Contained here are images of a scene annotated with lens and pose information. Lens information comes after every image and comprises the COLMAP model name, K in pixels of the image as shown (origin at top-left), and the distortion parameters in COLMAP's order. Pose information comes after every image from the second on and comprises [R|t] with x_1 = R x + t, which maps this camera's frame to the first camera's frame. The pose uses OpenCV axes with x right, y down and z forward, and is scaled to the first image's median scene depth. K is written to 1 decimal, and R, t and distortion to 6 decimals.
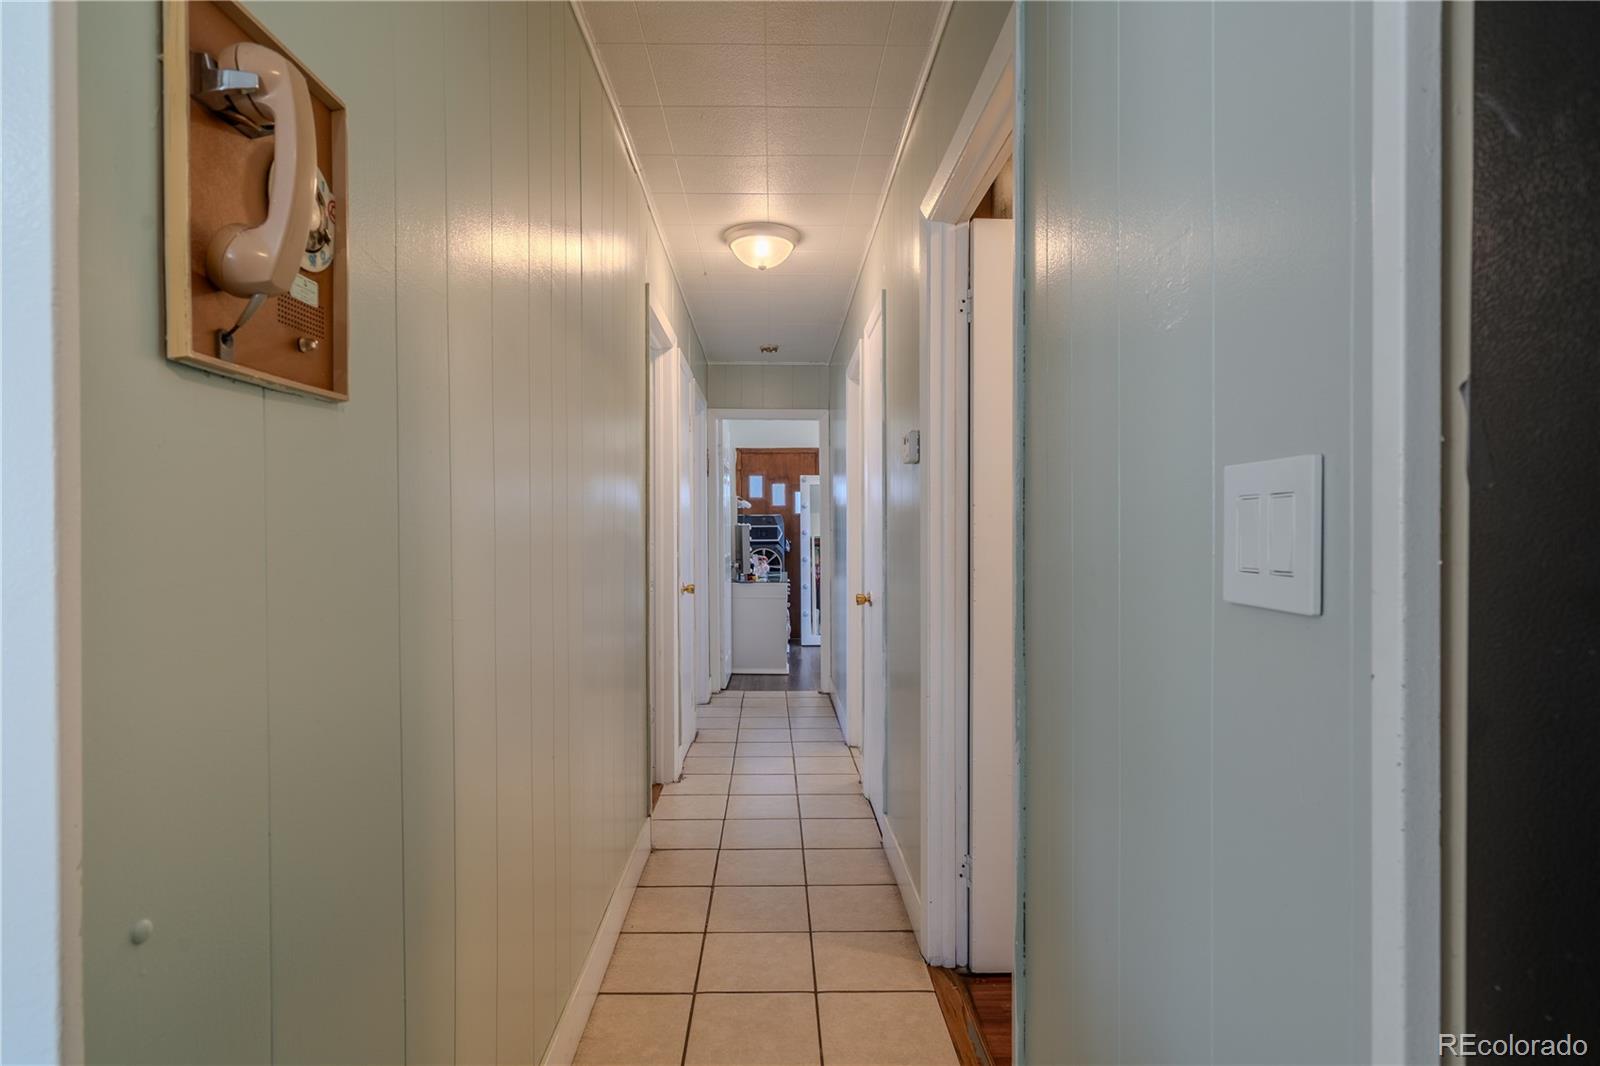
lens RADIAL K [[817.7, 0, 800.0], [0, 817.7, 533.0], [0, 0, 1]] dist [0.002634, 0.000176]
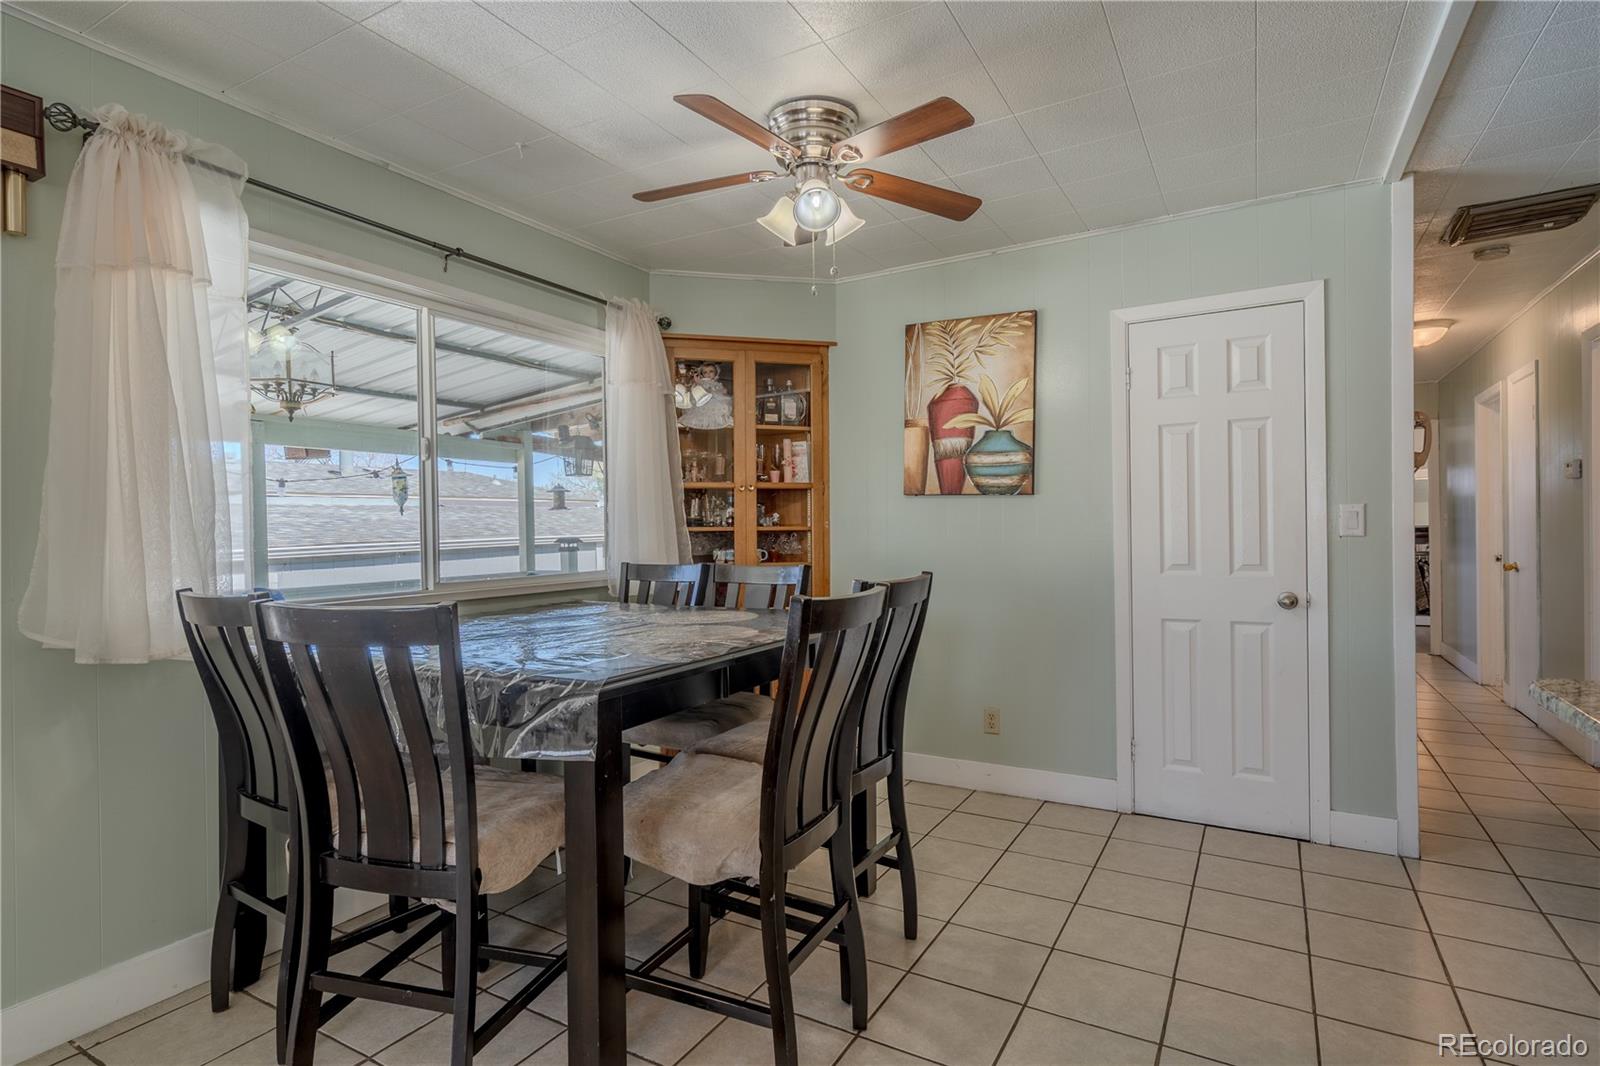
lens RADIAL K [[801.1, 0, 798.9], [0, 801.1, 536.9], [0, 0, 1]] dist [0.002860, -0.000400]
pose [[0.845800, -0.009164, -0.533421, -0.089423], [0.014328, 0.999882, 0.005540, 0.000698], [0.533308, -0.012329, 0.845831, -0.336632]]
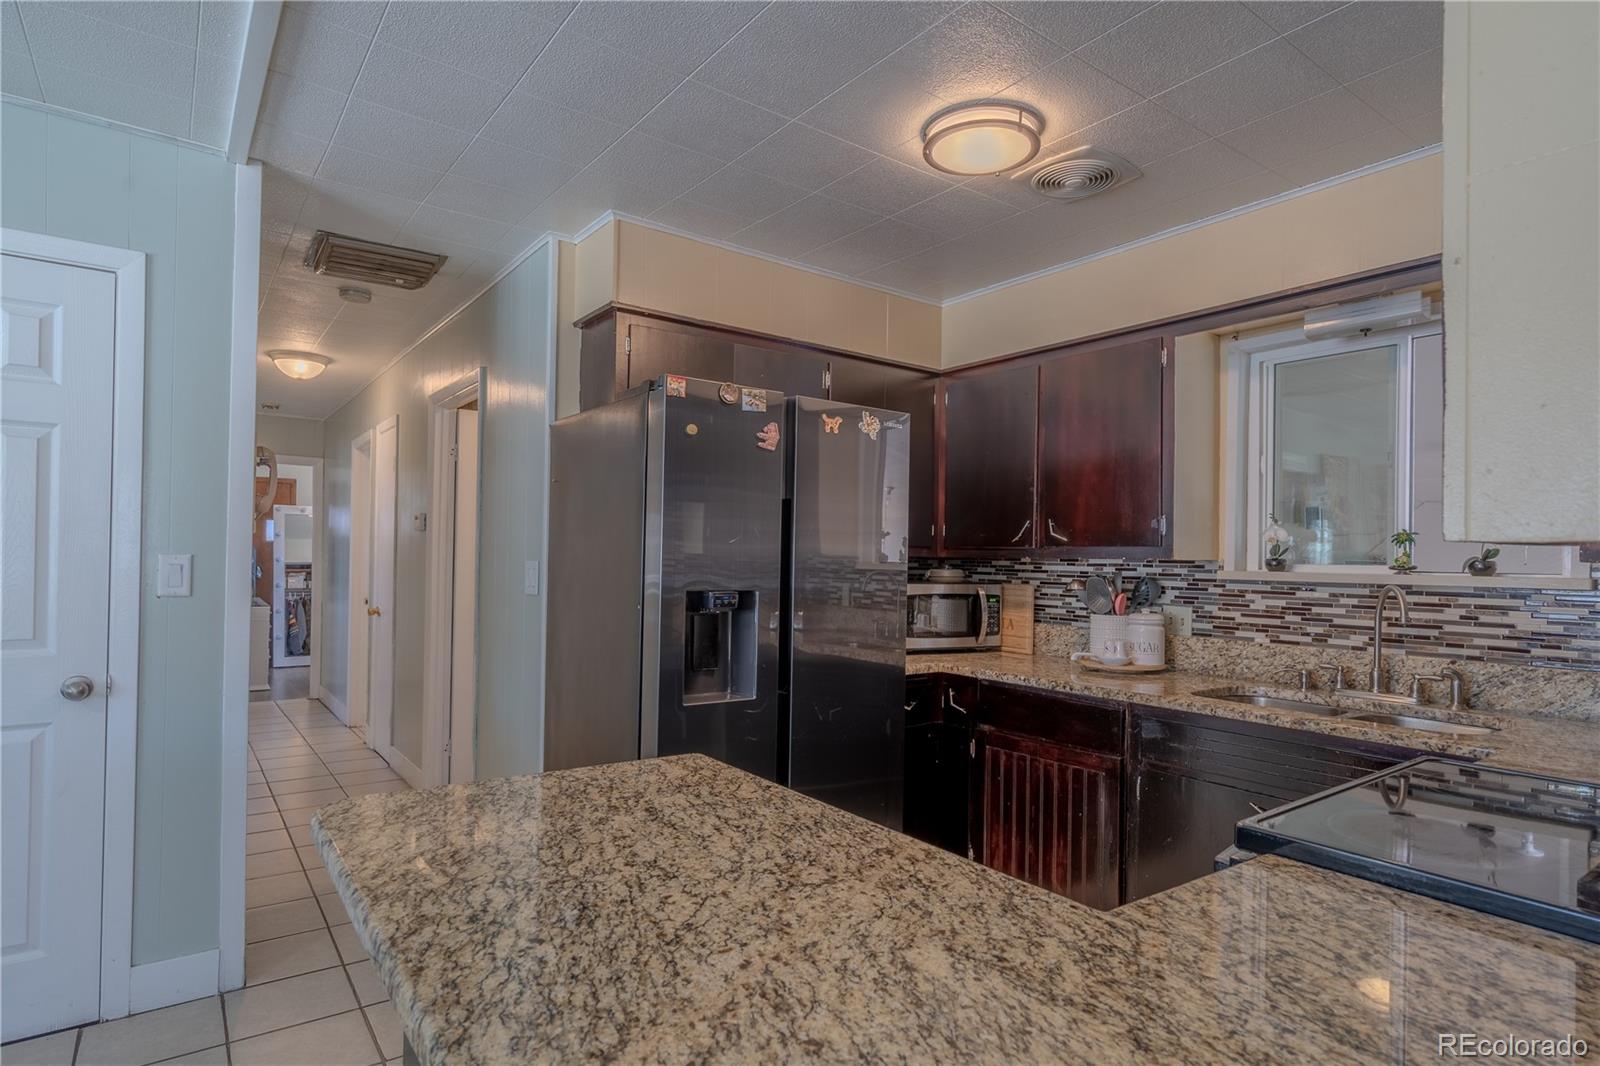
lens RADIAL K [[842.4, 0, 805.0], [0, 842.4, 549.0], [0, 0, 1]] dist [0.001509, 0.000476]
pose [[0.818698, 0.018321, 0.573932, -0.062530], [-0.012886, 0.999825, -0.013535, -0.008507], [-0.574080, 0.003685, 0.818791, -0.268335]]
